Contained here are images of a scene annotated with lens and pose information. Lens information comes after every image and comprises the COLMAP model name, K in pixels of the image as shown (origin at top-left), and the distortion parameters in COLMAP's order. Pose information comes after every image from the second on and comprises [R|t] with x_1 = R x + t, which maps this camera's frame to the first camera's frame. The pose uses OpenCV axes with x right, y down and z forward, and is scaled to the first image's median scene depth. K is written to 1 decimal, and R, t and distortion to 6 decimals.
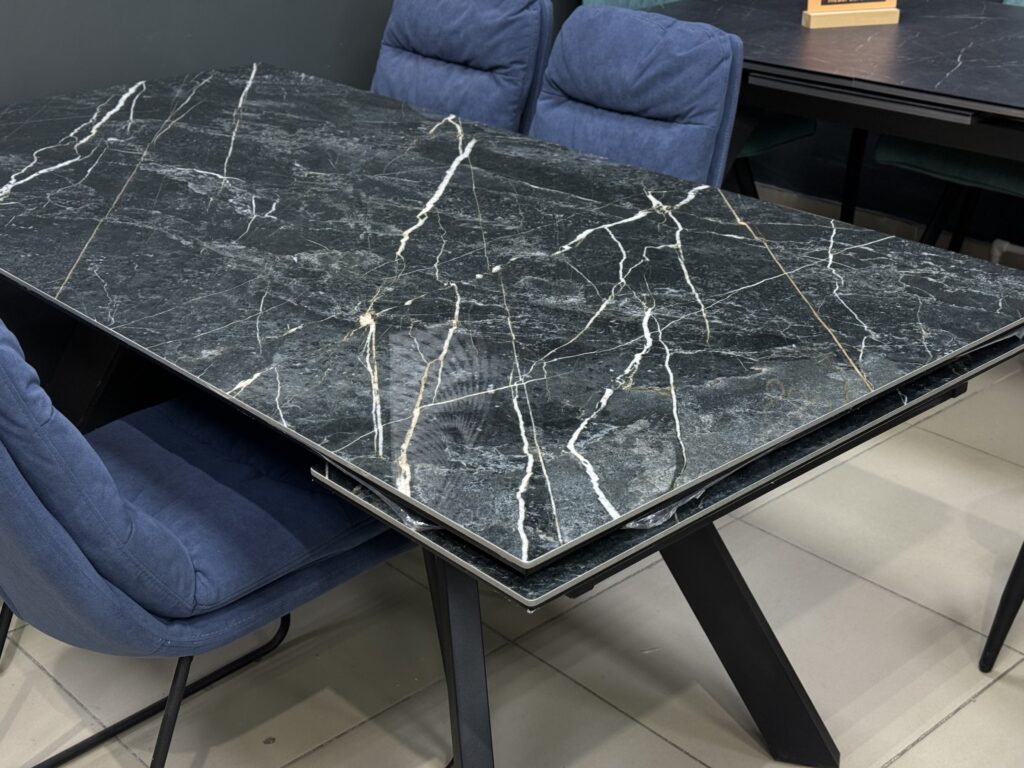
lens RADIAL K [[1421.3, 0, 523.3], [0, 1421.3, 379.0], [0, 0, 1]] dist [0.120378, 0.000000]
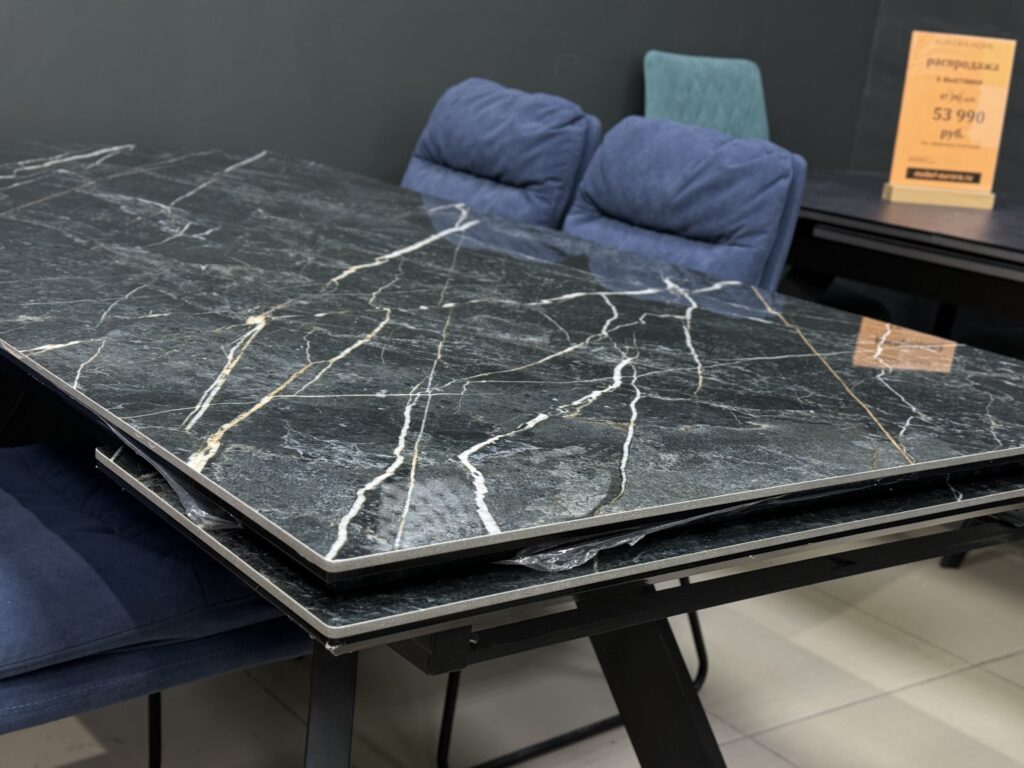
lens RADIAL K [[1421.3, 0, 524.3], [0, 1421.3, 394.7], [0, 0, 1]] dist [0.120378, 0.000000]
pose [[0.990377, 0.123626, -0.062211, 0.081346], [-0.132723, 0.975798, -0.173792, 0.107119], [0.039220, 0.180376, 0.982815, 0.251427]]
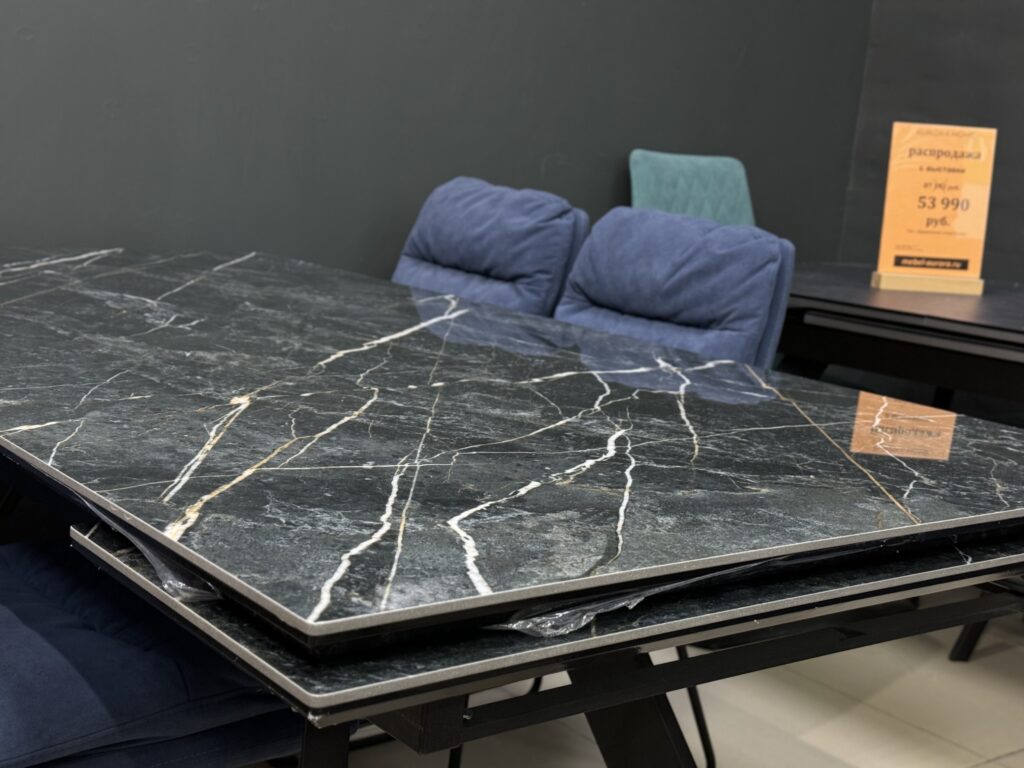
lens RADIAL K [[1421.3, 0, 526.6], [0, 1421.3, 385.8], [0, 0, 1]] dist [0.120378, 0.000000]
pose [[0.993346, 0.093868, -0.066723, 0.084565], [-0.108022, 0.960294, -0.257229, 0.122592], [0.039929, 0.262725, 0.964044, 0.272432]]
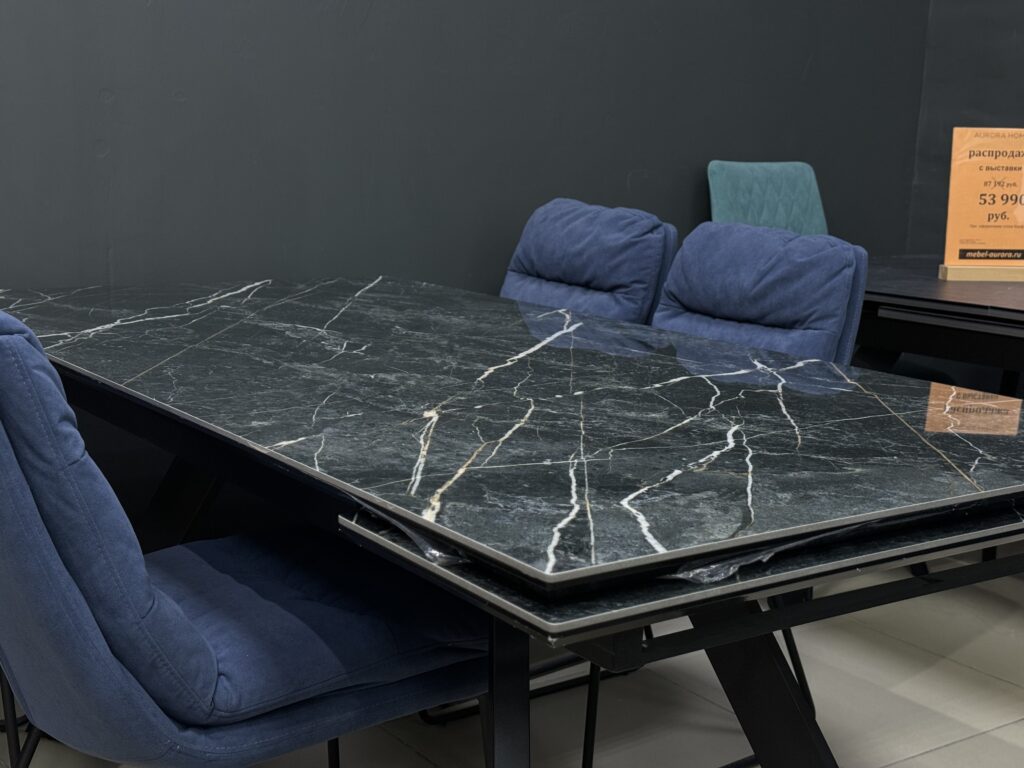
lens RADIAL K [[1421.3, 0, 516.3], [0, 1421.3, 386.6], [0, 0, 1]] dist [0.120378, 0.000000]
pose [[0.991509, 0.052813, -0.118827, 0.054414], [-0.080754, 0.966322, -0.244337, 0.159601], [0.101921, 0.251859, 0.962382, 0.094174]]
